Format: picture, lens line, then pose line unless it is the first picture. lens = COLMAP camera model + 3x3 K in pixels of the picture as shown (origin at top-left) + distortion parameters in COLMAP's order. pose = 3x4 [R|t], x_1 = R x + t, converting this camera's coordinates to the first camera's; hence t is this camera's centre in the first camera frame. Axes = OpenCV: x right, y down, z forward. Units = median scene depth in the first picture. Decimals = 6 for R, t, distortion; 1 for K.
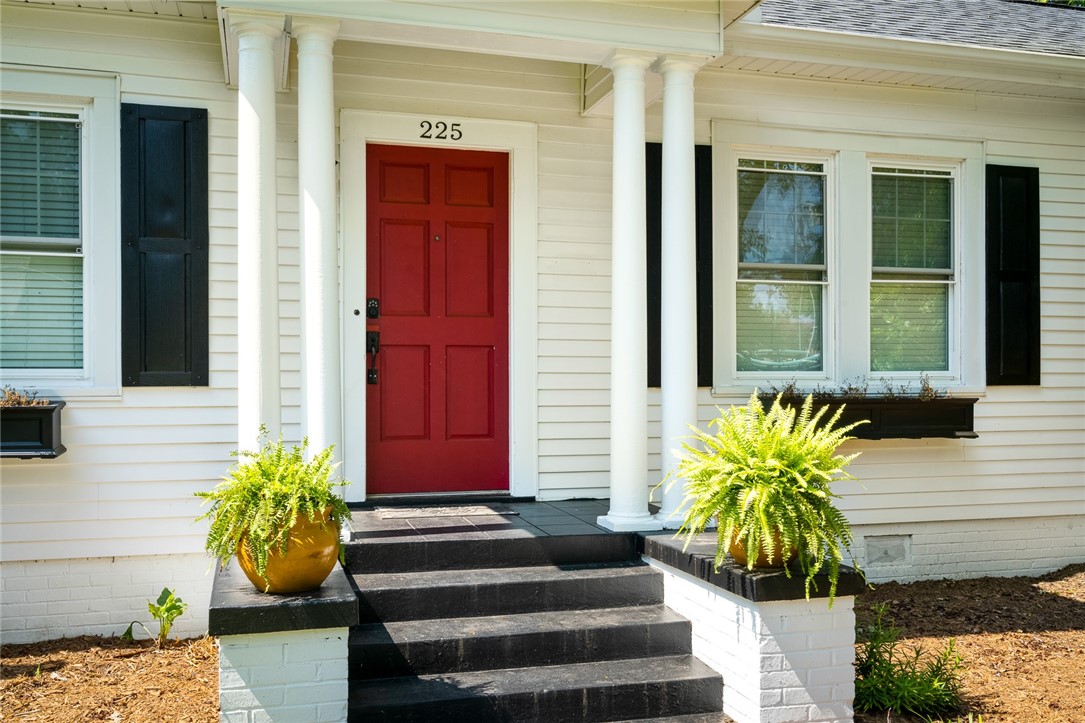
lens RADIAL K [[999.6, 0, 542.5], [0, 999.6, 361.5], [0, 0, 1]] dist [0.010611, 0.001249]
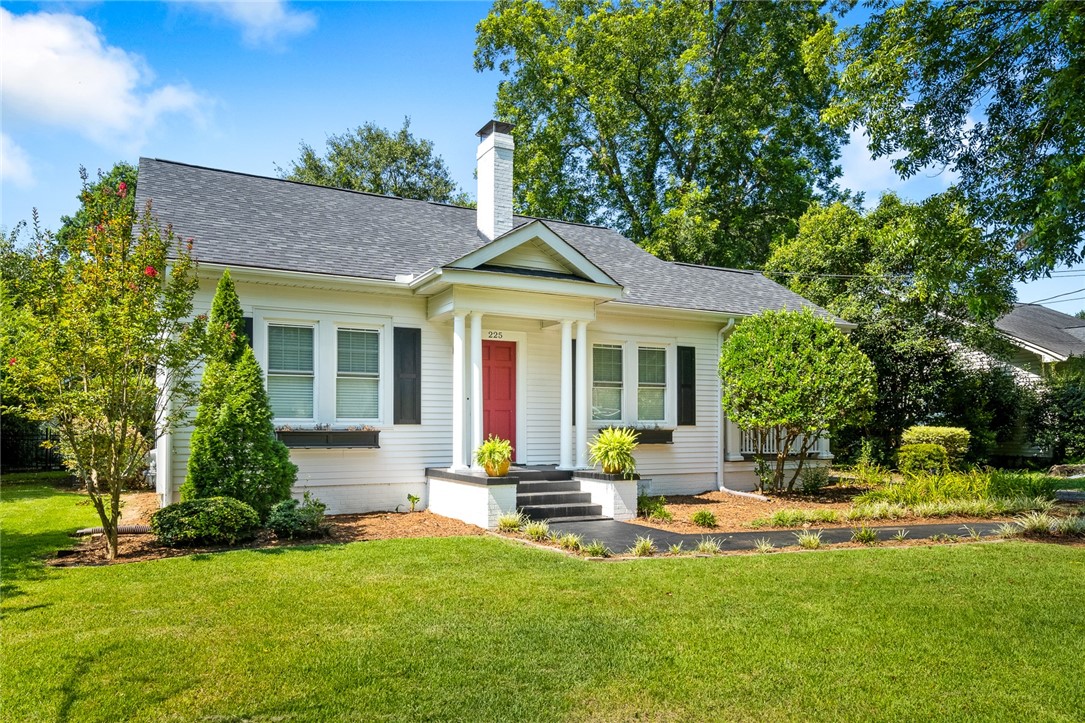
lens RADIAL K [[712.8, 0, 542.9], [0, 712.8, 391.9], [0, 0, 1]] dist [-0.005791, -0.000853]
pose [[0.979715, 0.012589, 0.200001, -0.372173], [-0.007372, 0.999613, -0.026809, -0.015624], [-0.200261, 0.024791, 0.979429, -1.010411]]
